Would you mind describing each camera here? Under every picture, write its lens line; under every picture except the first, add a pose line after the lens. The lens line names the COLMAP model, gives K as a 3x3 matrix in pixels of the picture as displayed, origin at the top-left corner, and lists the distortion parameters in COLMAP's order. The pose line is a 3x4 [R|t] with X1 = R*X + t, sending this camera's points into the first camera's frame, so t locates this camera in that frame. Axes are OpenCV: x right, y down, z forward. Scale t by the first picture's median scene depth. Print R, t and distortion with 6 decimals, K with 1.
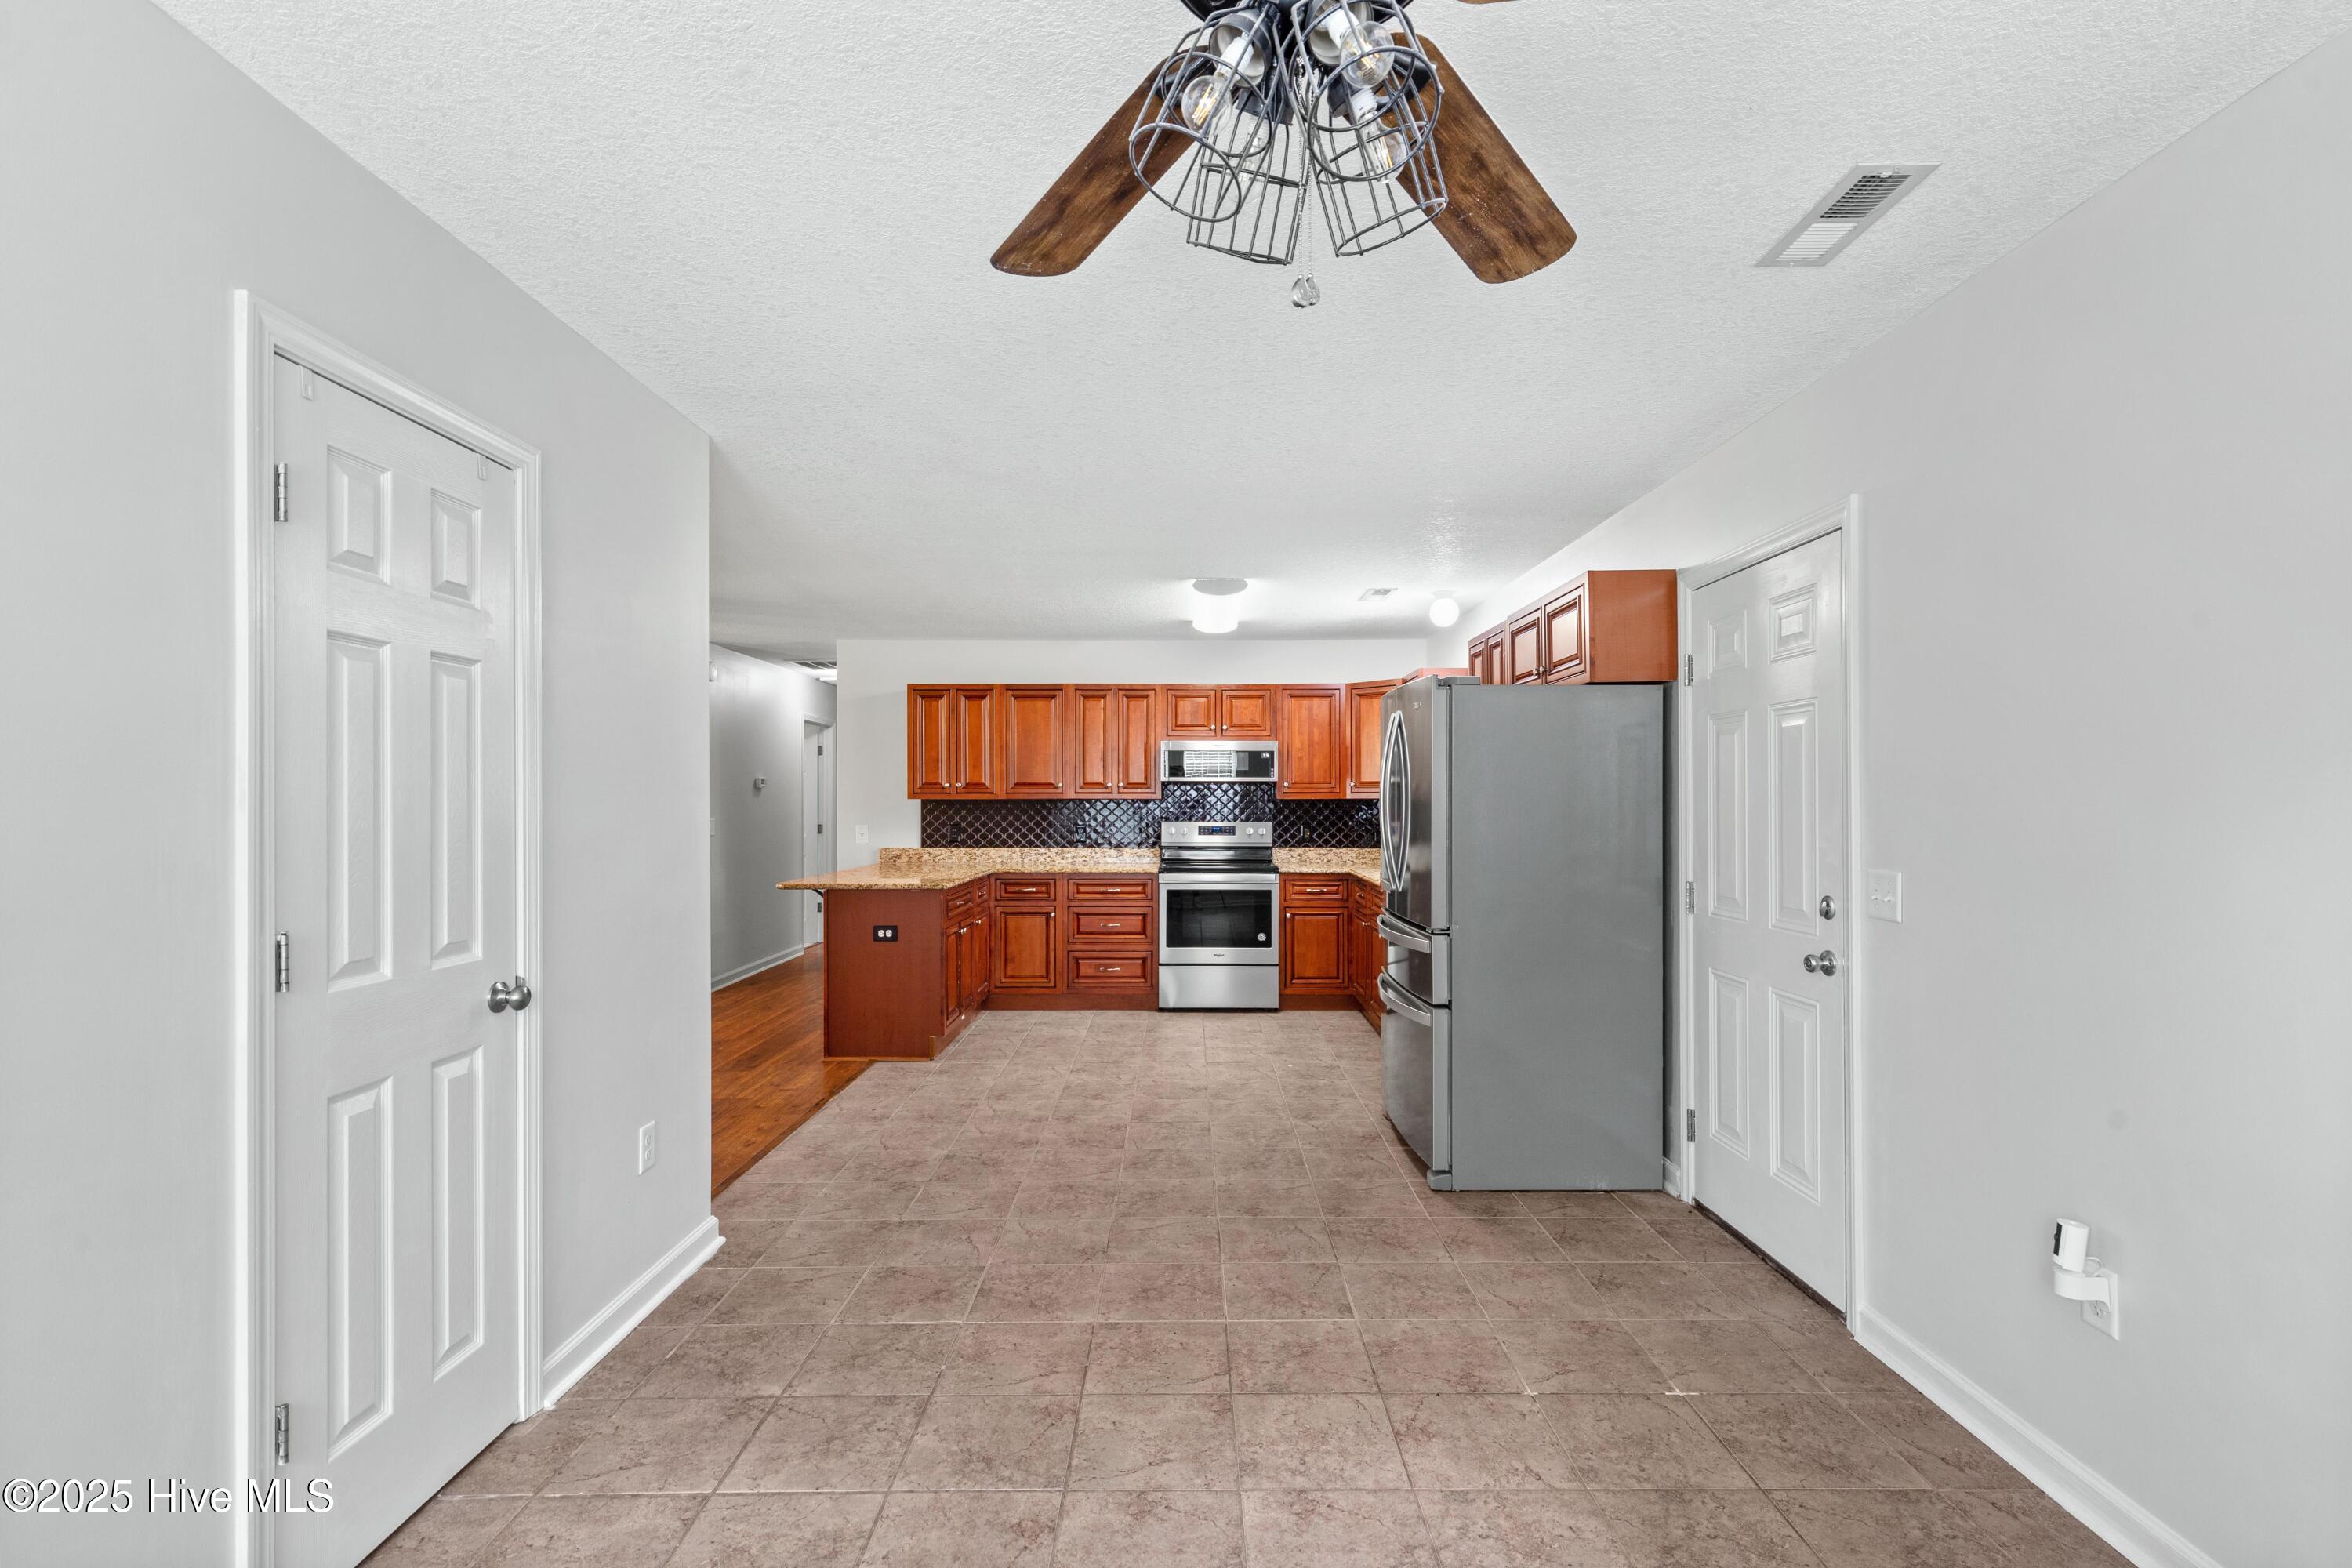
lens RADIAL K [[1063.4, 0, 1187.1], [0, 1063.4, 795.4], [0, 0, 1]] dist [0.003699, -0.000323]
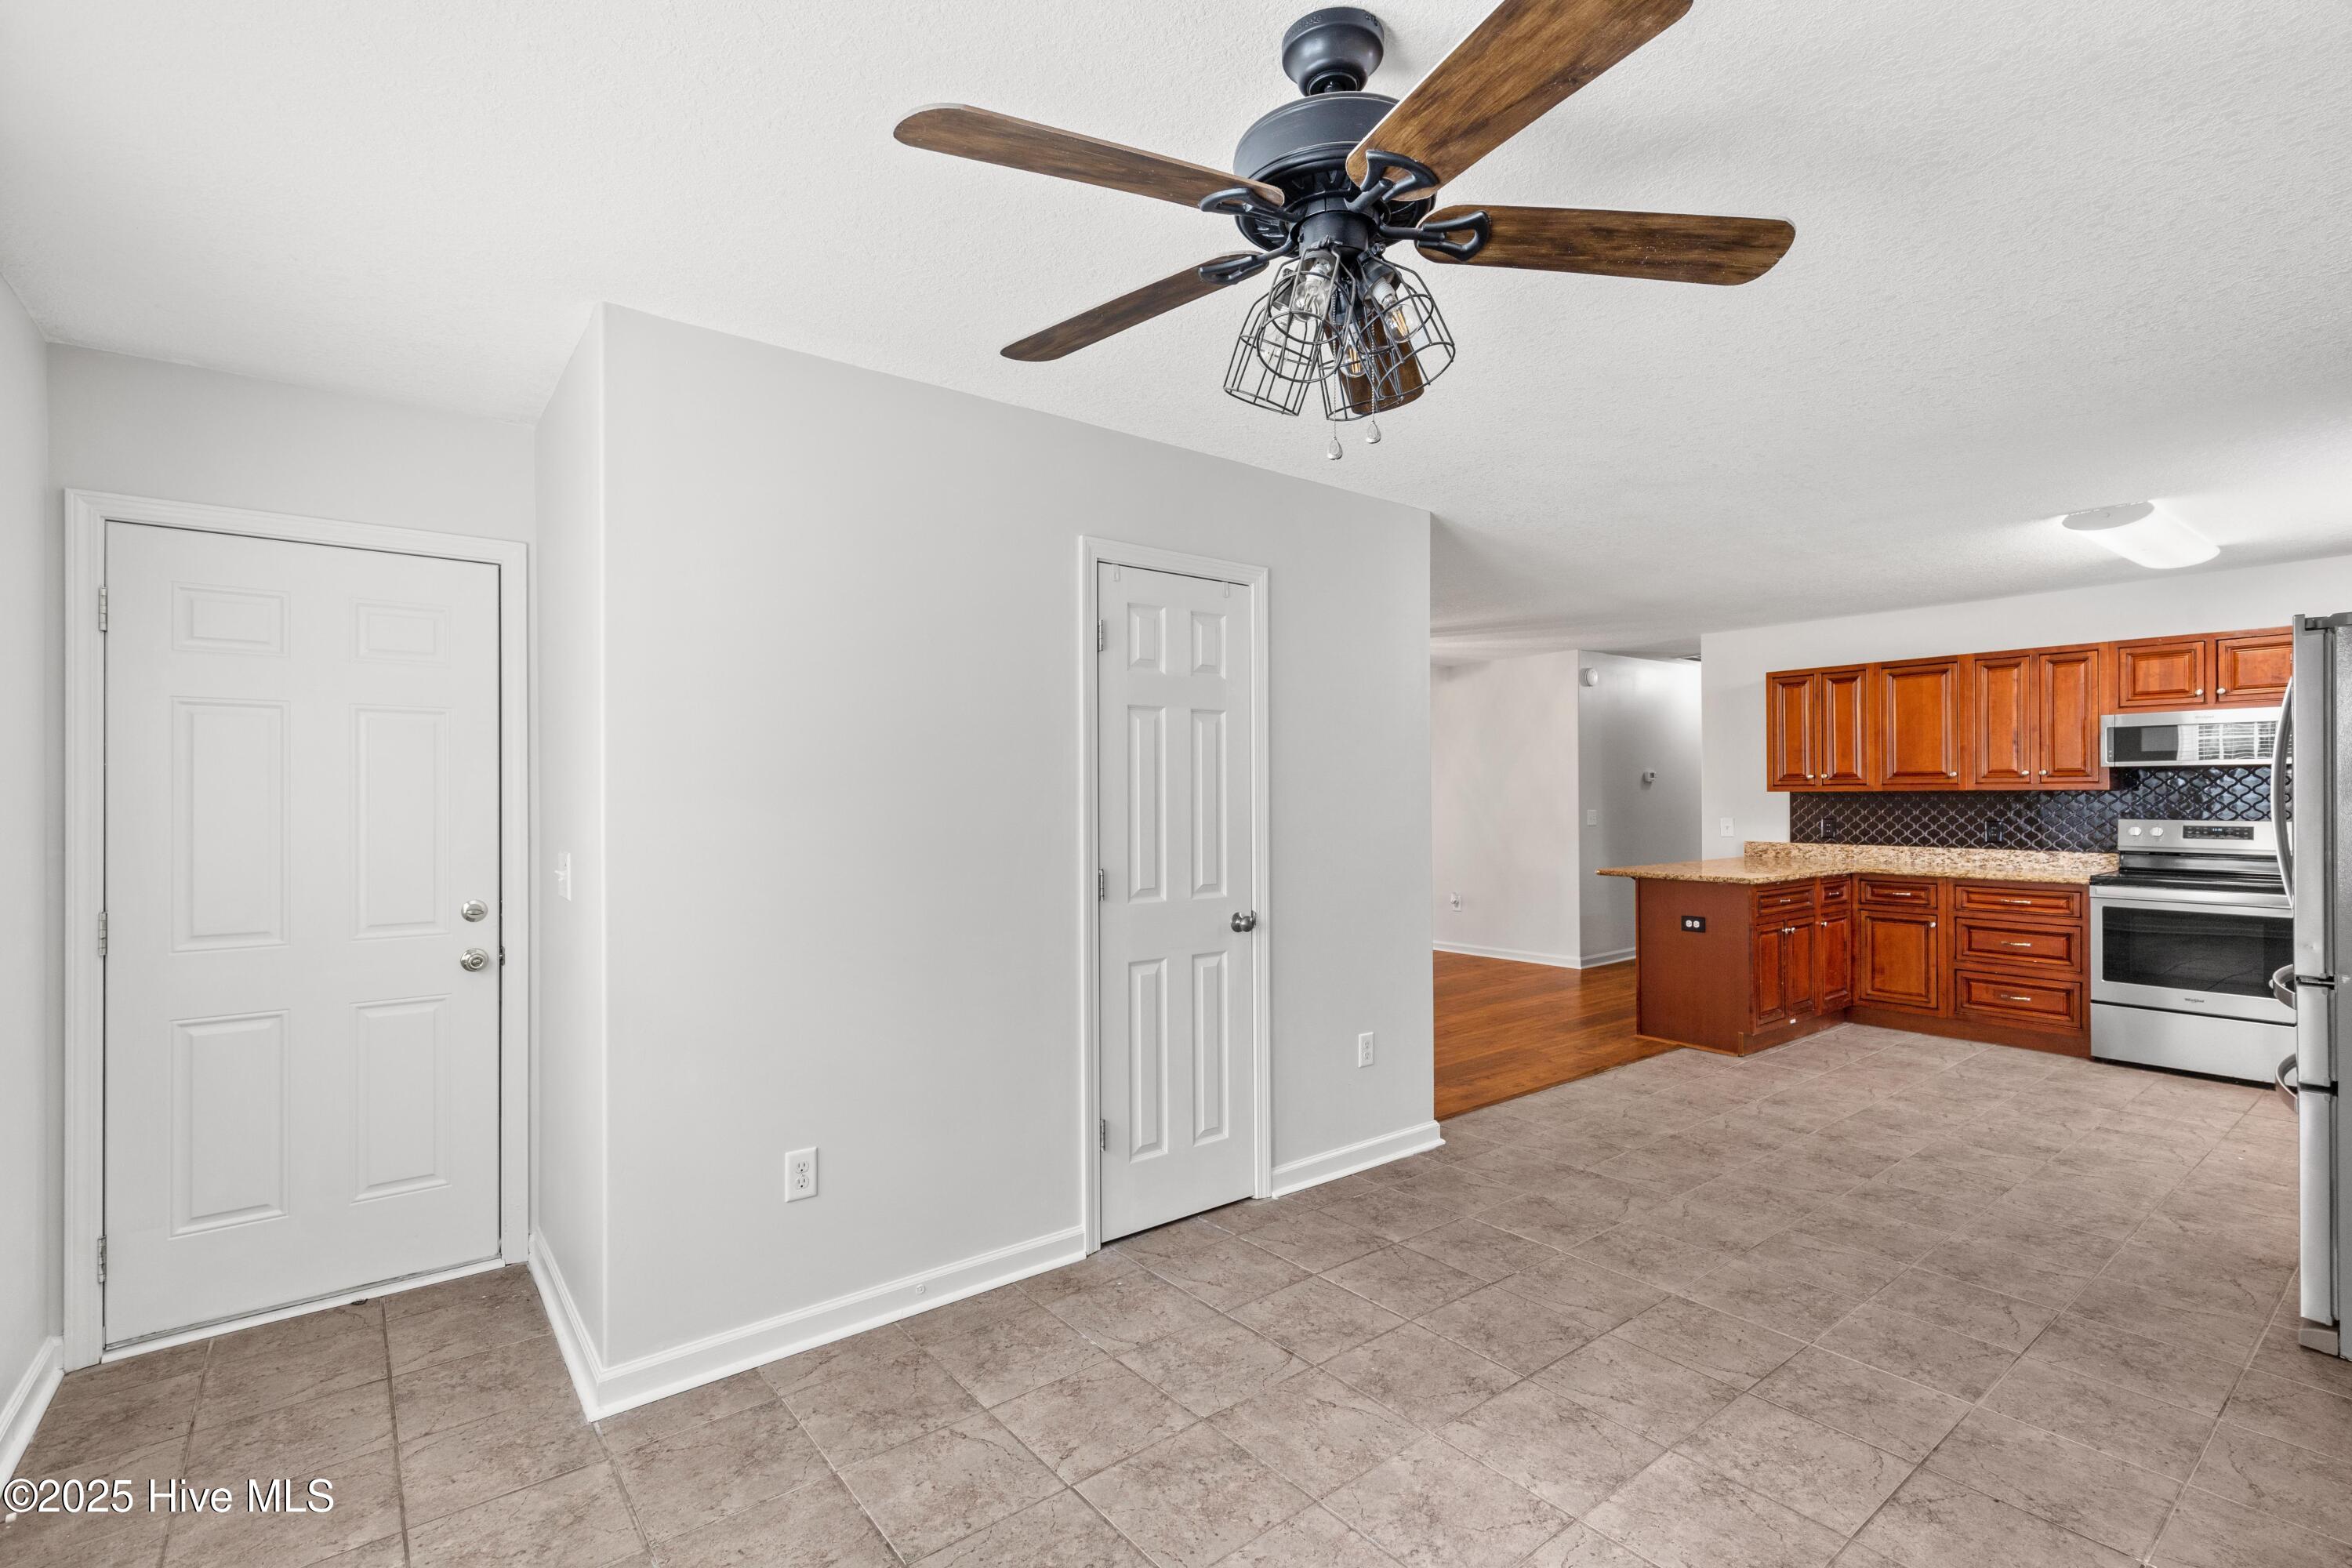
lens RADIAL K [[1057.4, 0, 1185.5], [0, 1057.4, 784.5], [0, 0, 1]] dist [-0.000144, -0.000755]
pose [[0.612246, -0.010445, -0.790599, 0.293085], [0.008908, 0.999940, -0.006312, -0.002886], [0.790618, -0.003178, 0.612302, -0.010519]]
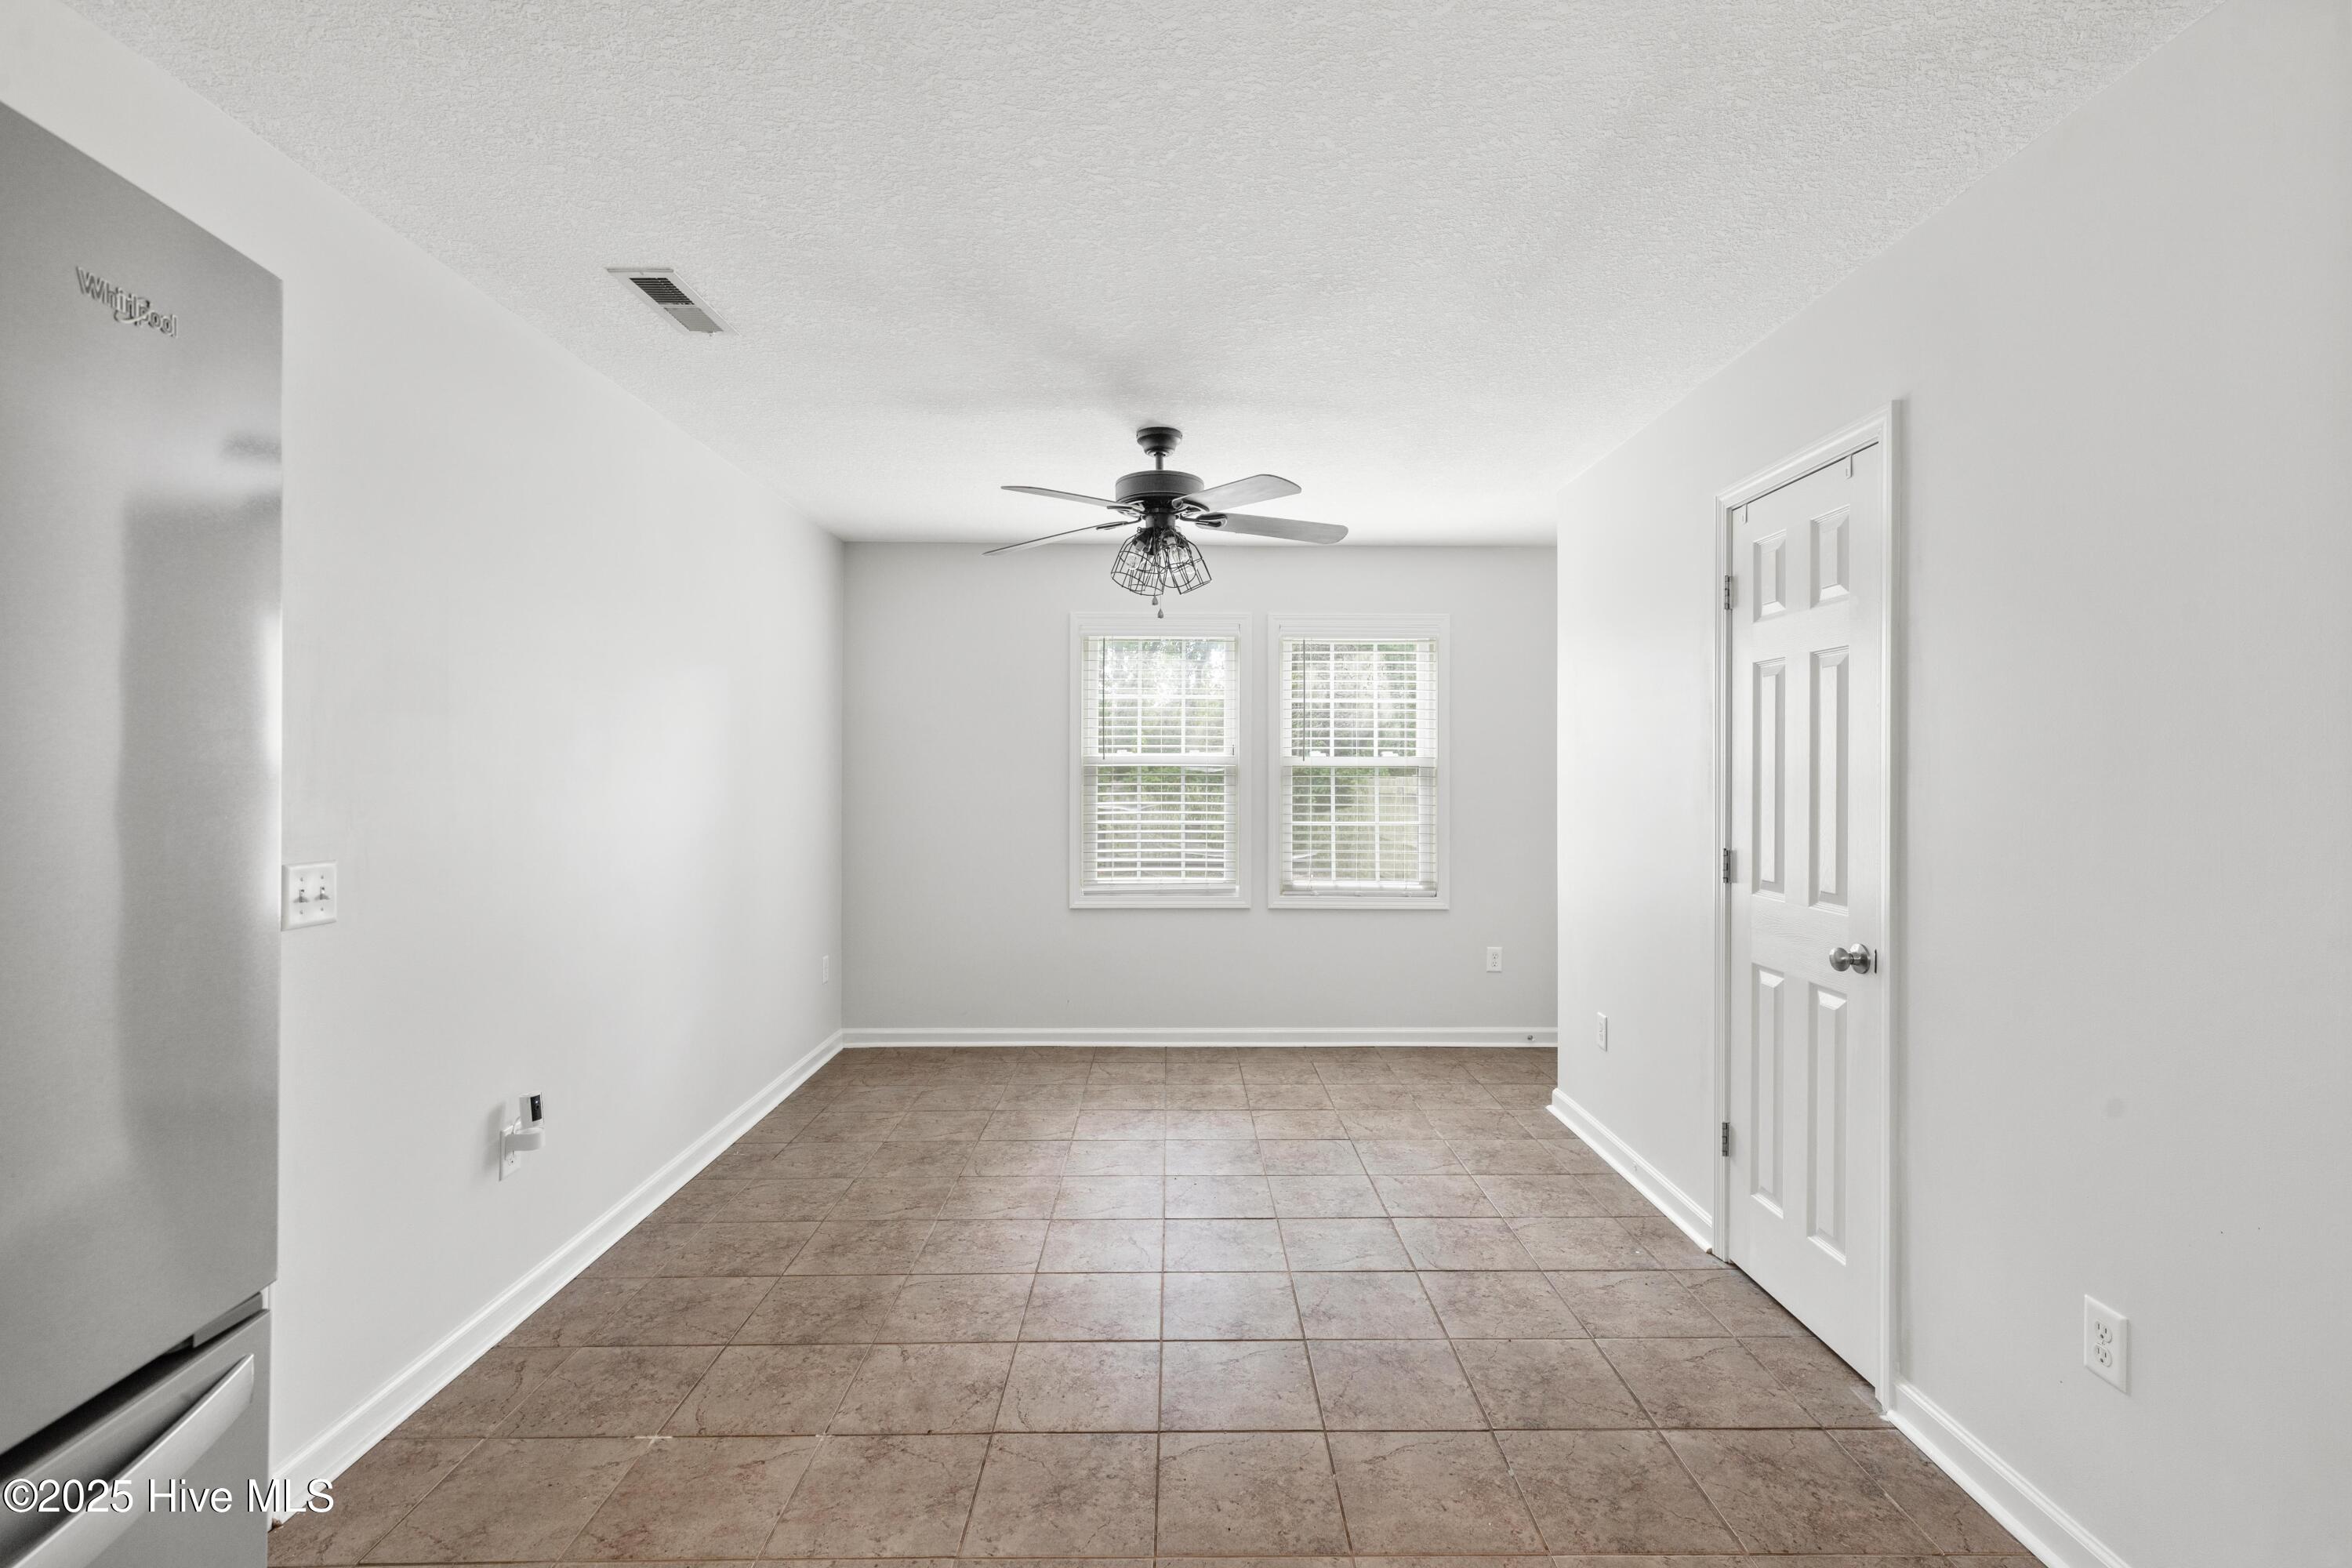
lens RADIAL K [[1057.4, 0, 1185.5], [0, 1057.4, 784.5], [0, 0, 1]] dist [-0.000144, -0.000755]
pose [[-0.999987, 0.001276, -0.004849, 0.013018], [0.001231, 0.999957, 0.009213, 0.004053], [0.004861, 0.009207, -0.999946, 1.087227]]
